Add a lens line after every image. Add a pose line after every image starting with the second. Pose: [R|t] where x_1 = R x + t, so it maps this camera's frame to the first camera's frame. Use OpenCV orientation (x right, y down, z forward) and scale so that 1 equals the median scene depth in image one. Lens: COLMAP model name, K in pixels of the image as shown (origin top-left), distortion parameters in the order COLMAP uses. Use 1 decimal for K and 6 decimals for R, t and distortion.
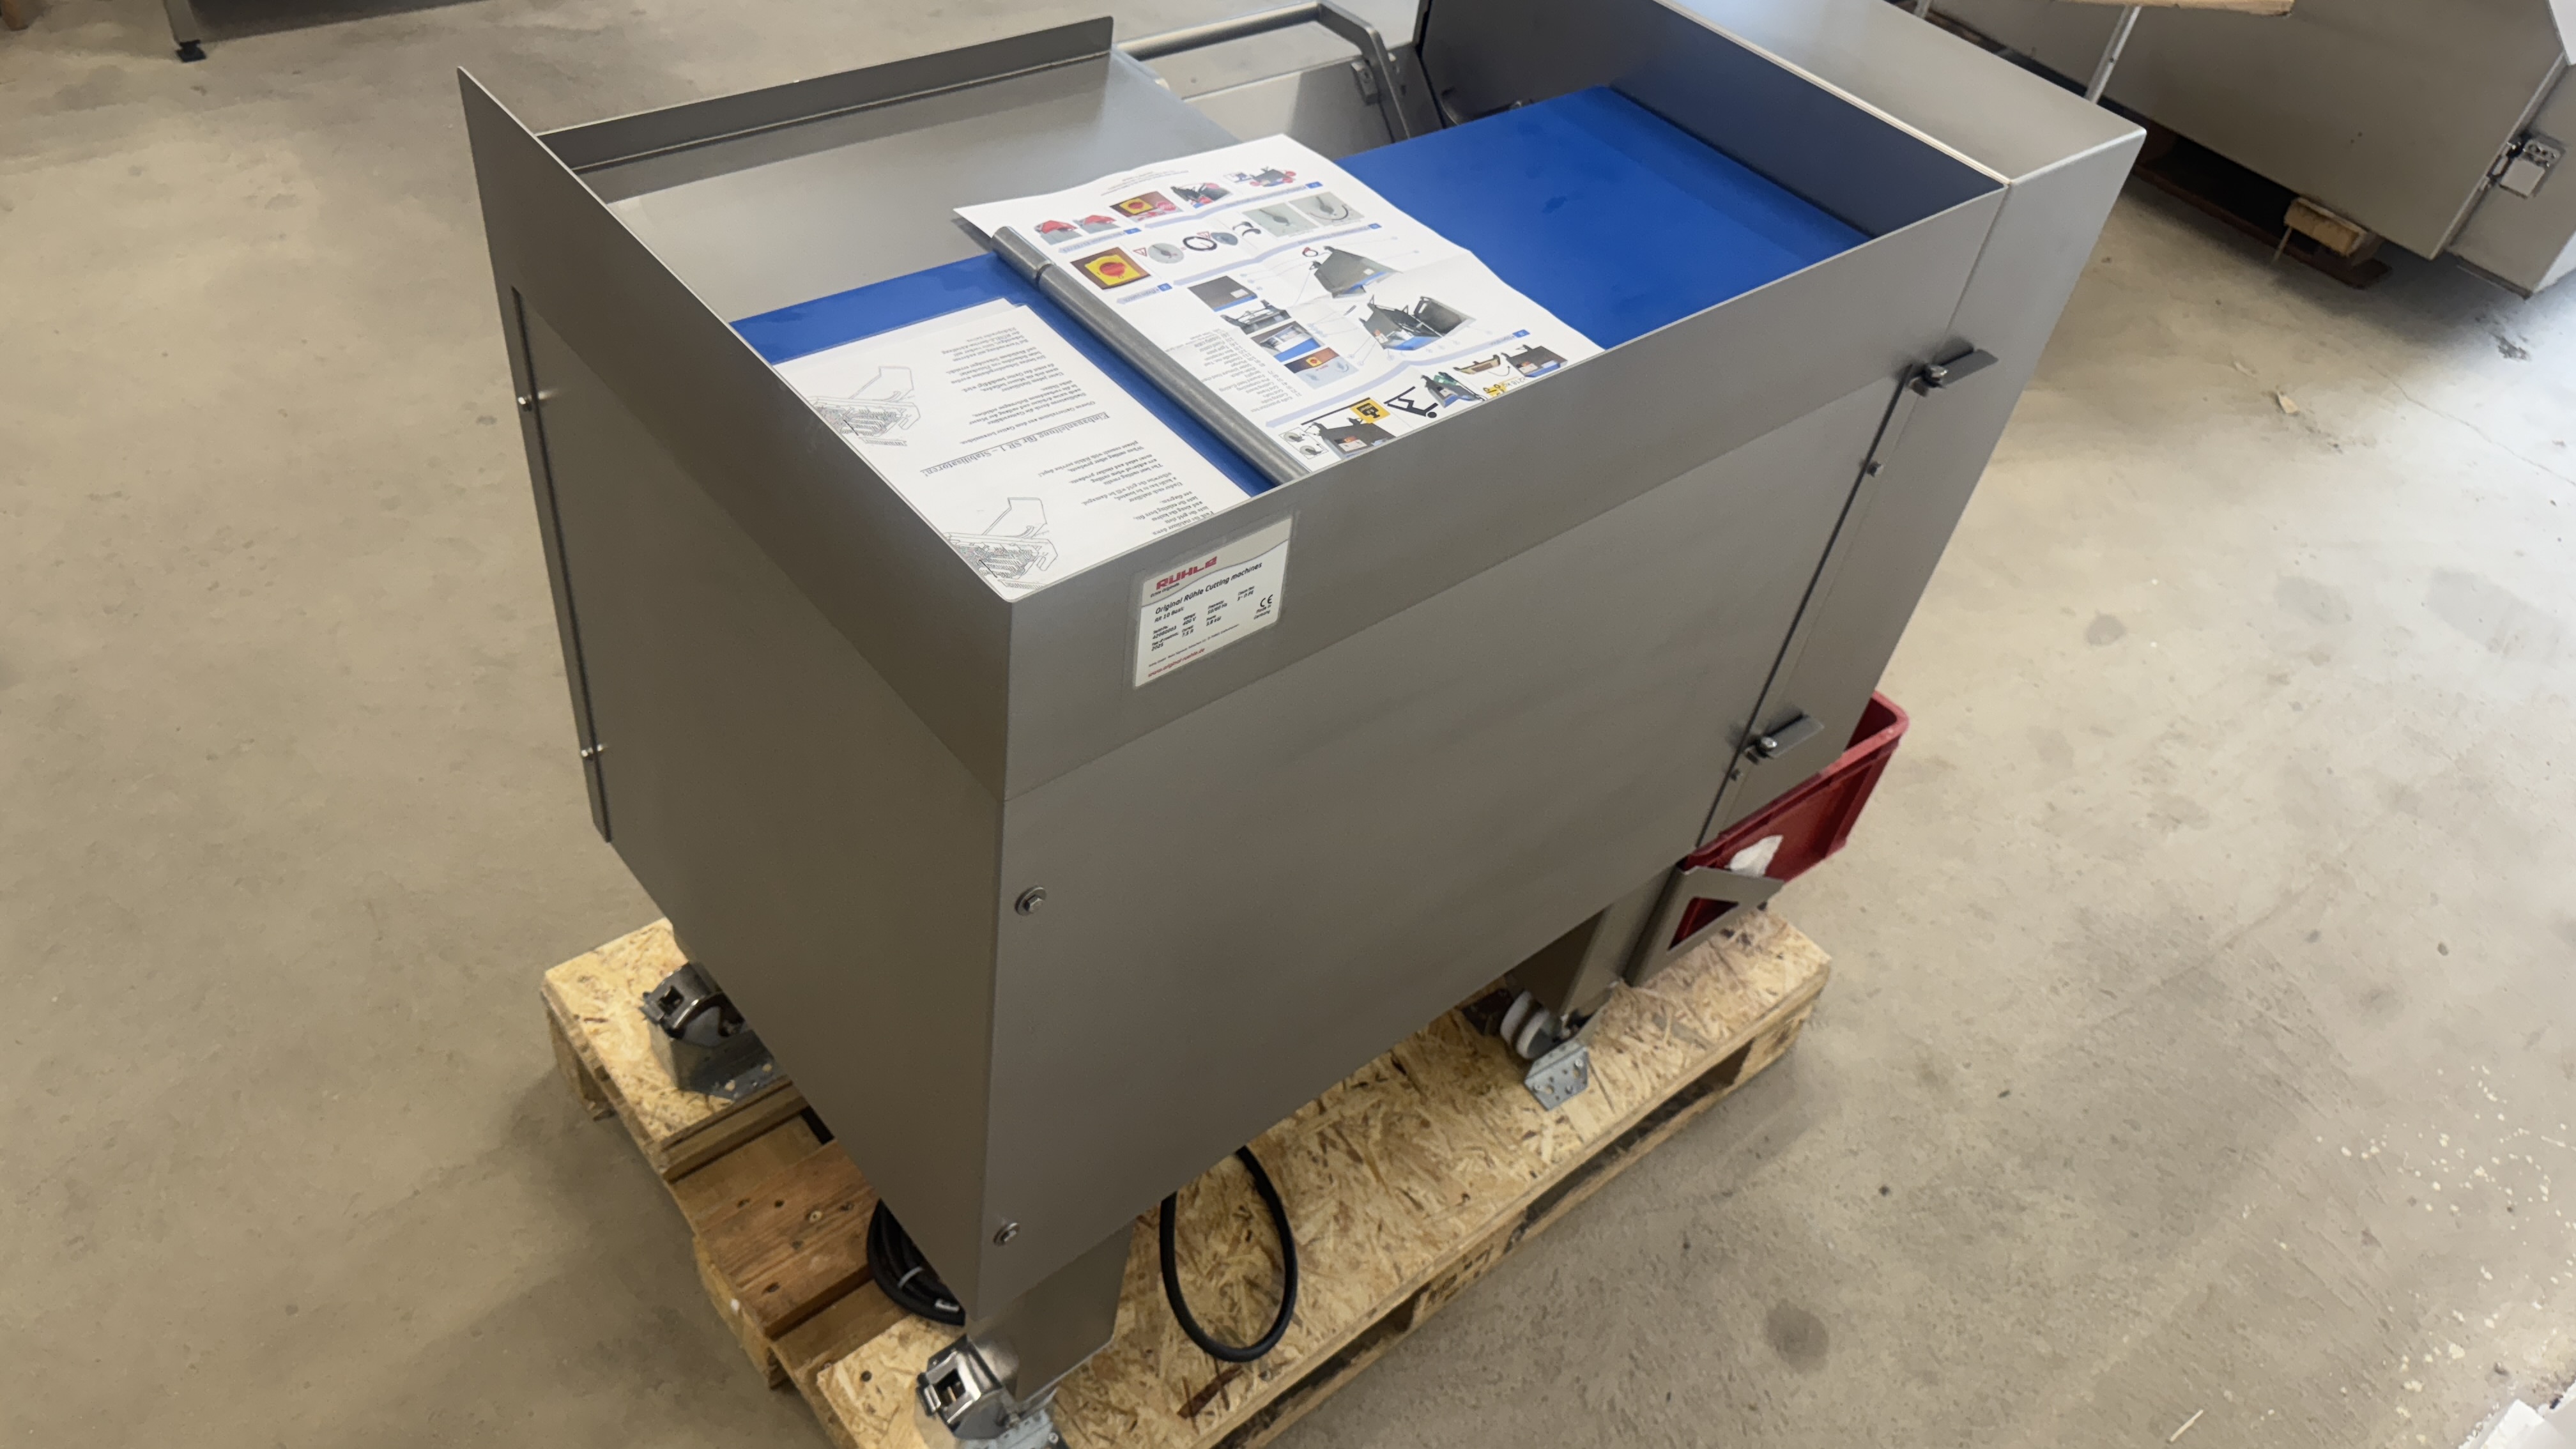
lens RADIAL K [[1831.1, 0, 1288.0], [0, 1831.1, 724.5], [0, 0, 1]] dist [0.005947, 0.002360]
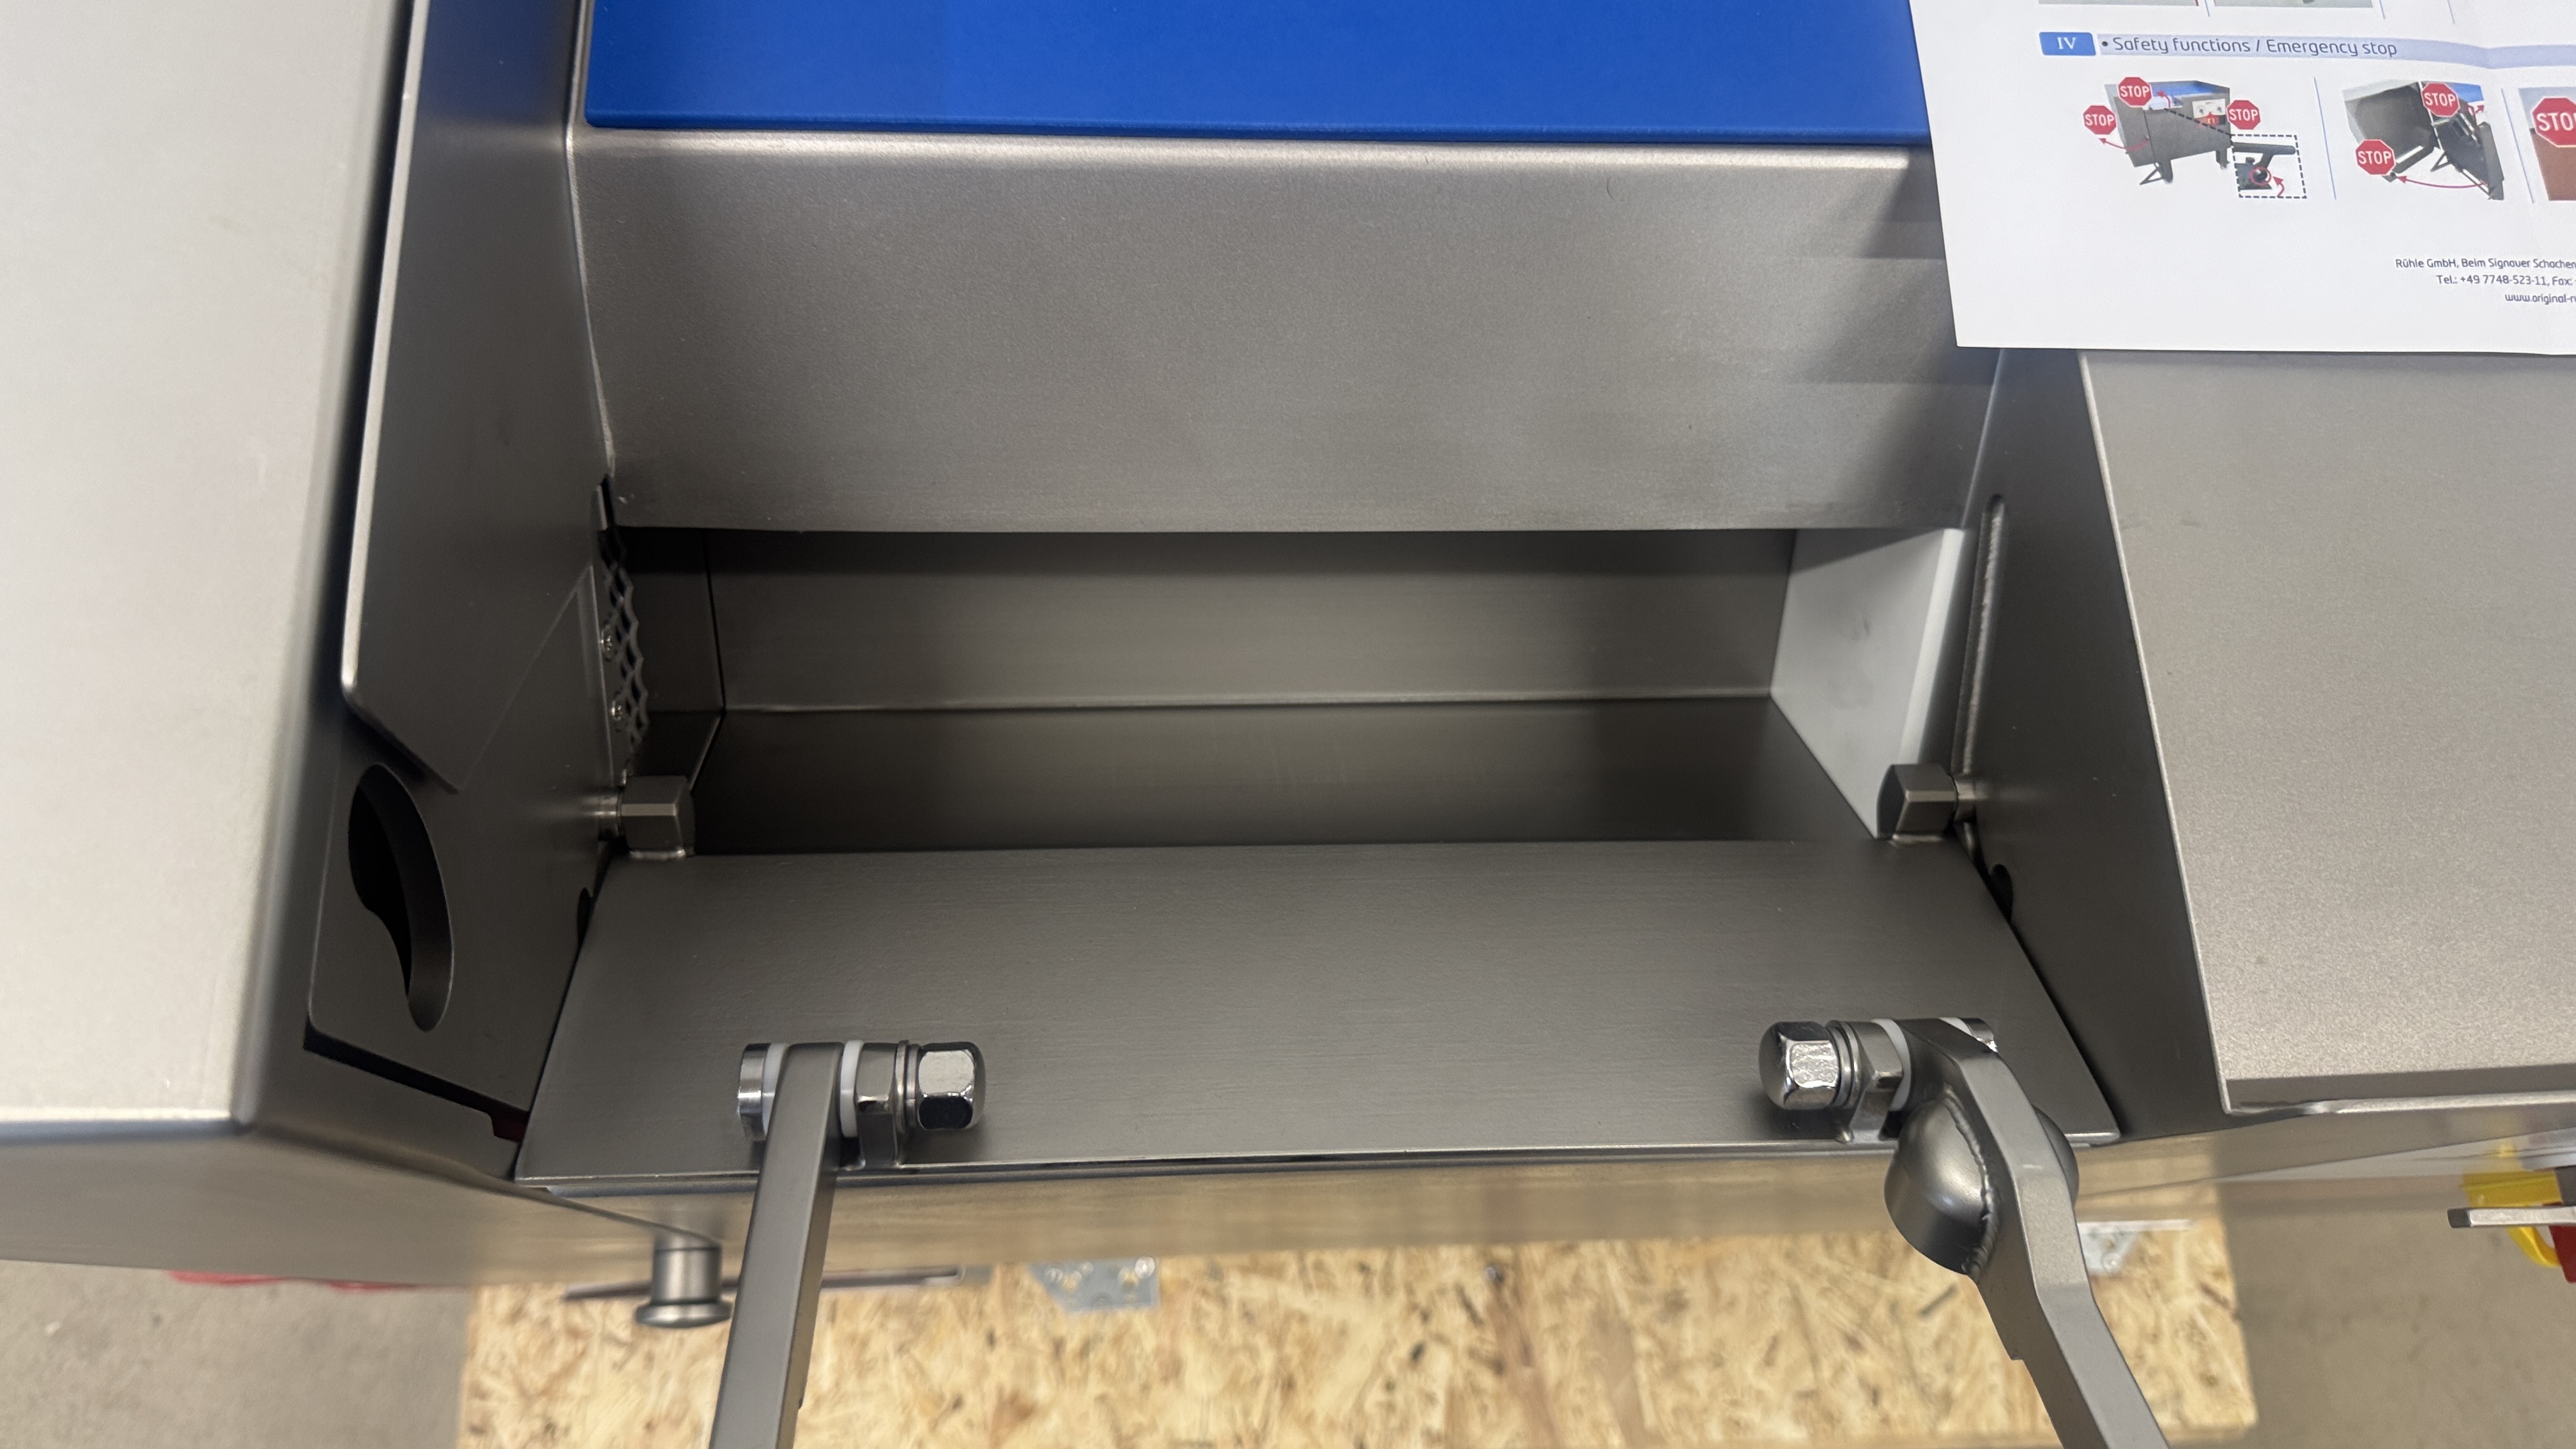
lens RADIAL K [[1924.2, 0, 1288.0], [0, 1924.2, 724.5], [0, 0, 1]] dist [0.003613, 0.001842]
pose [[-0.752850, -0.658037, -0.014296, 0.056958], [0.260874, -0.318263, 0.911402, -0.862701], [-0.604286, 0.682419, 0.411269, 1.275948]]
